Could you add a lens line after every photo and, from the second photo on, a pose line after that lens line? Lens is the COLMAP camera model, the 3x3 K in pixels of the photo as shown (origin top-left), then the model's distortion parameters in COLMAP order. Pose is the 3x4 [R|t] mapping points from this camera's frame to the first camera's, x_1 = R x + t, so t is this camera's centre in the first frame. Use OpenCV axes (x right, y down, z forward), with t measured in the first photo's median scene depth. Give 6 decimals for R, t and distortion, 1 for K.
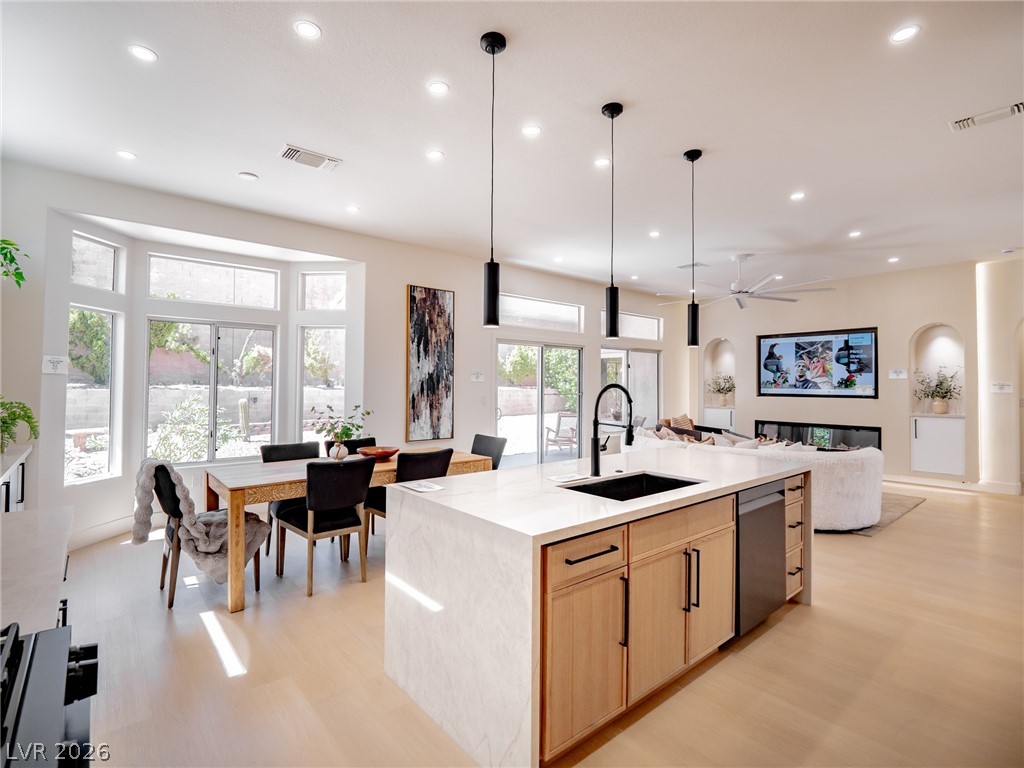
lens RADIAL K [[499.8, 0, 511.4], [0, 499.8, 374.4], [0, 0, 1]] dist [-0.000036, -0.013171]
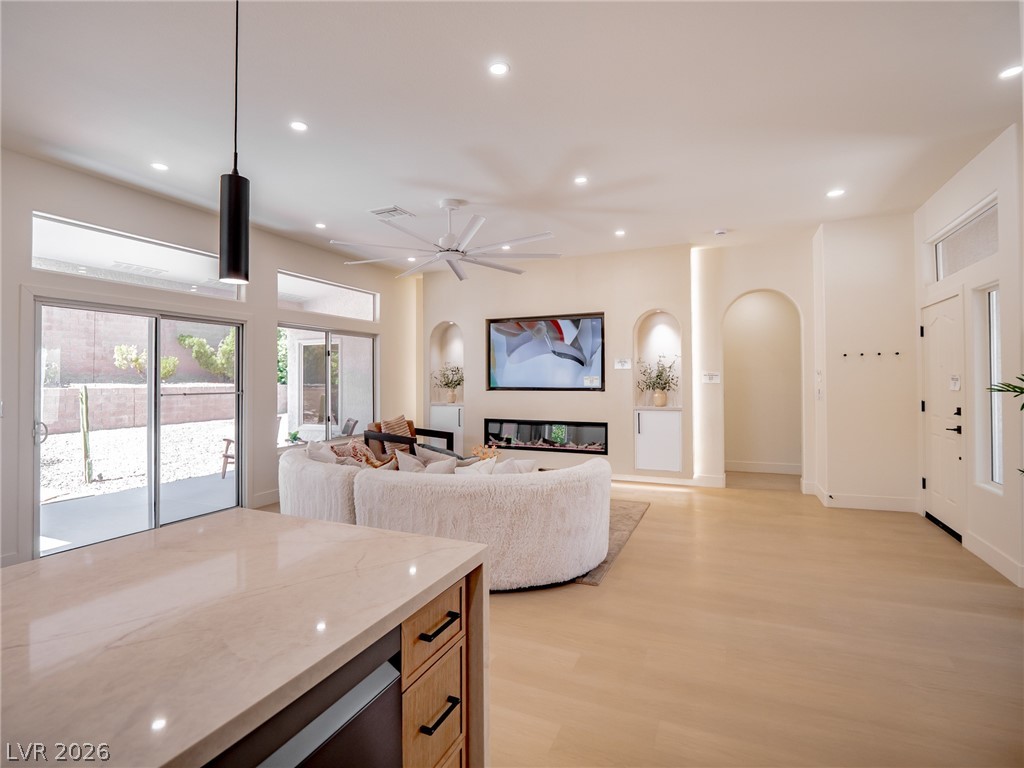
lens RADIAL K [[499.8, 0, 513.8], [0, 499.8, 373.1], [0, 0, 1]] dist [-0.000198, -0.011616]
pose [[0.897699, -0.004475, 0.440587, 0.190951], [0.000550, 0.999959, 0.009035, 0.007588], [-0.440609, -0.007869, 0.897665, 0.261328]]
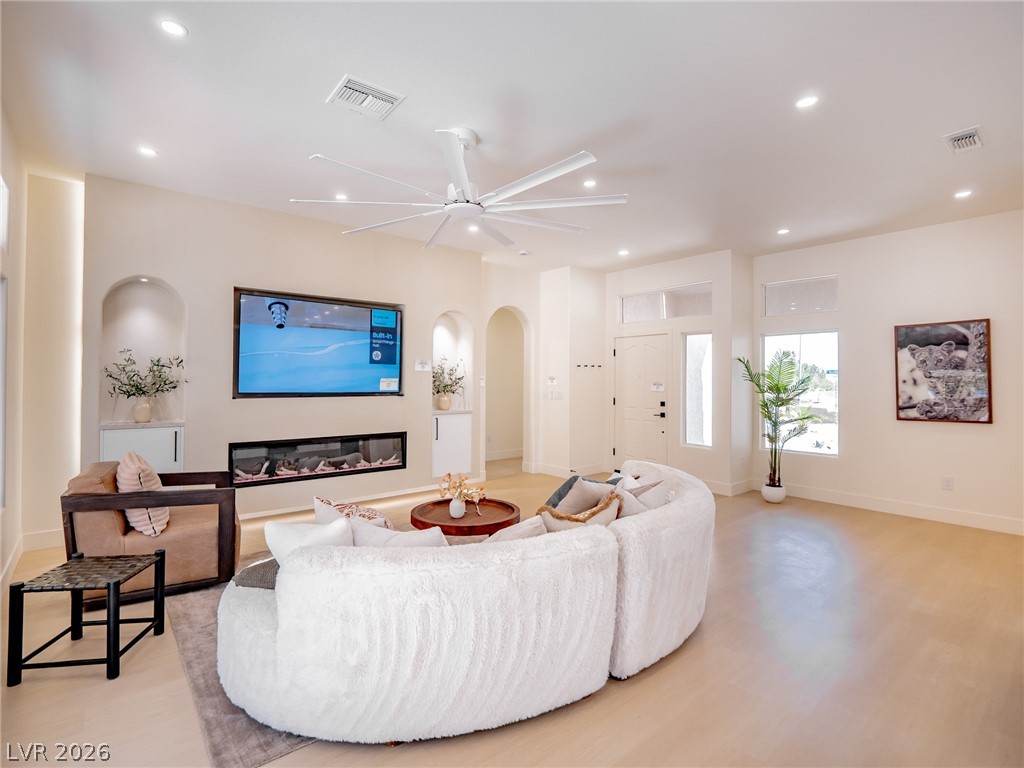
lens RADIAL K [[499.8, 0, 513.8], [0, 499.8, 373.1], [0, 0, 1]] dist [-0.000198, -0.011616]
pose [[-0.002700, 0.004912, 0.999984, -0.057882], [-0.030671, 0.999517, -0.004993, 0.011437], [-0.999526, -0.030684, -0.002549, 0.837855]]
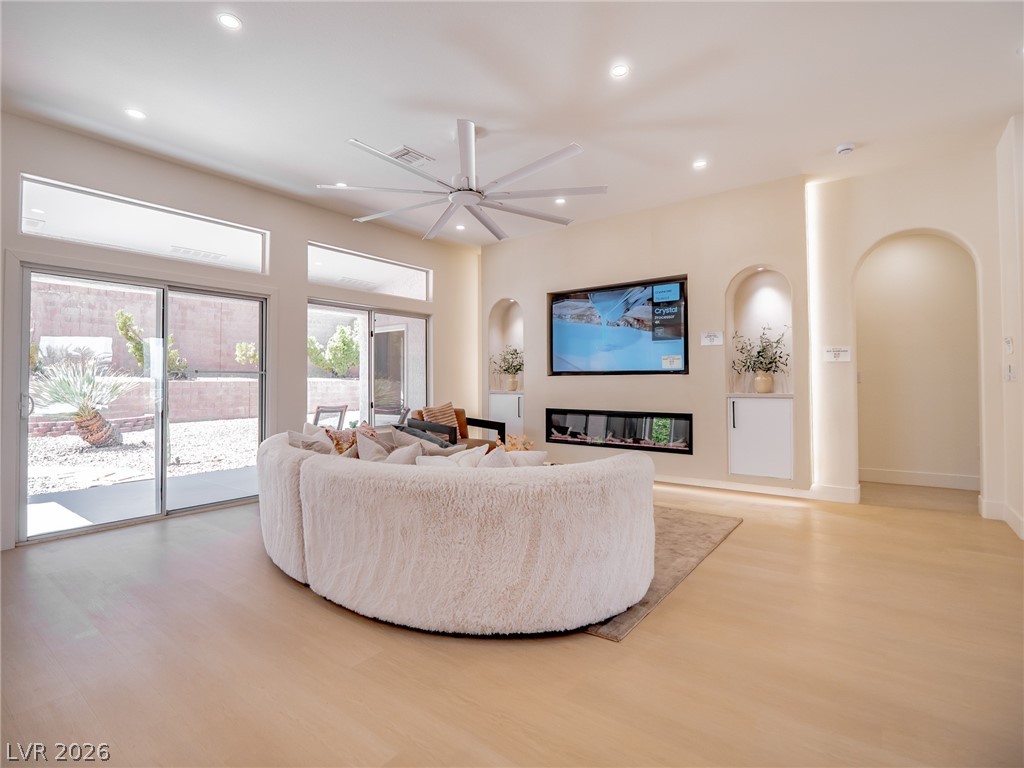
lens RADIAL K [[499.8, 0, 513.8], [0, 499.8, 373.1], [0, 0, 1]] dist [-0.000198, -0.011616]
pose [[0.974992, -0.007718, 0.222104, 0.335487], [0.006562, 0.999961, 0.005940, 0.041834], [-0.222141, -0.004334, 0.975005, 0.358189]]
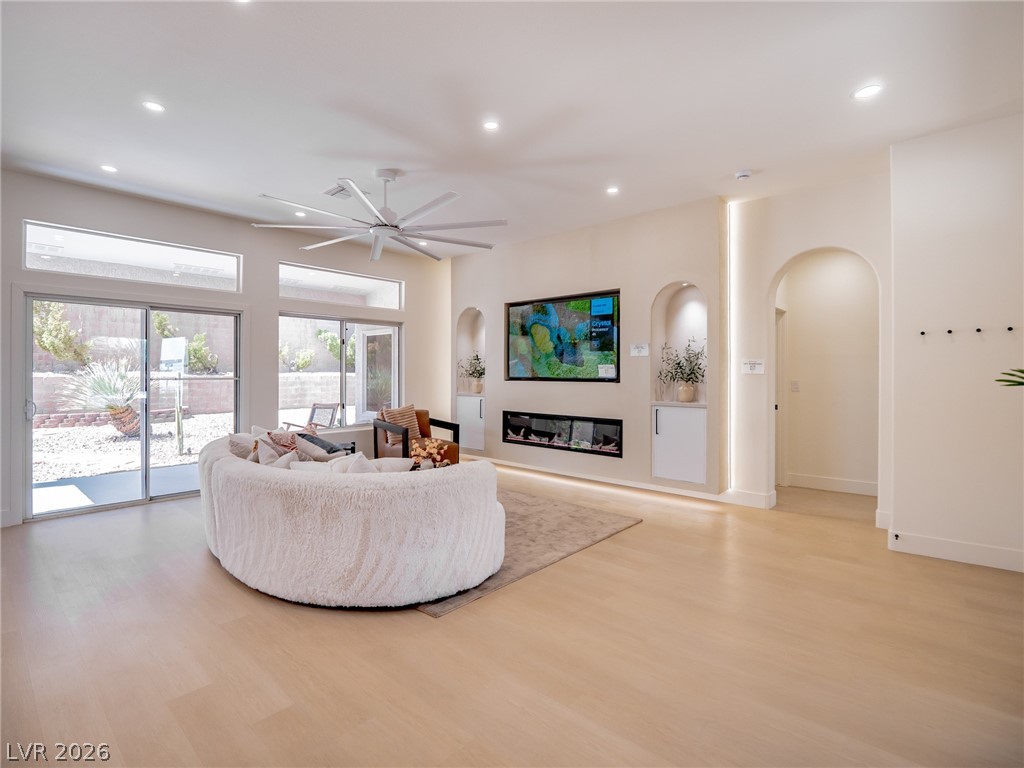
lens RADIAL K [[499.8, 0, 511.4], [0, 499.8, 374.4], [0, 0, 1]] dist [-0.000036, -0.013171]
pose [[0.990402, -0.004397, 0.138146, 0.470709], [0.000787, 0.999657, 0.026178, 0.016169], [-0.138214, -0.025818, 0.990066, 0.266082]]
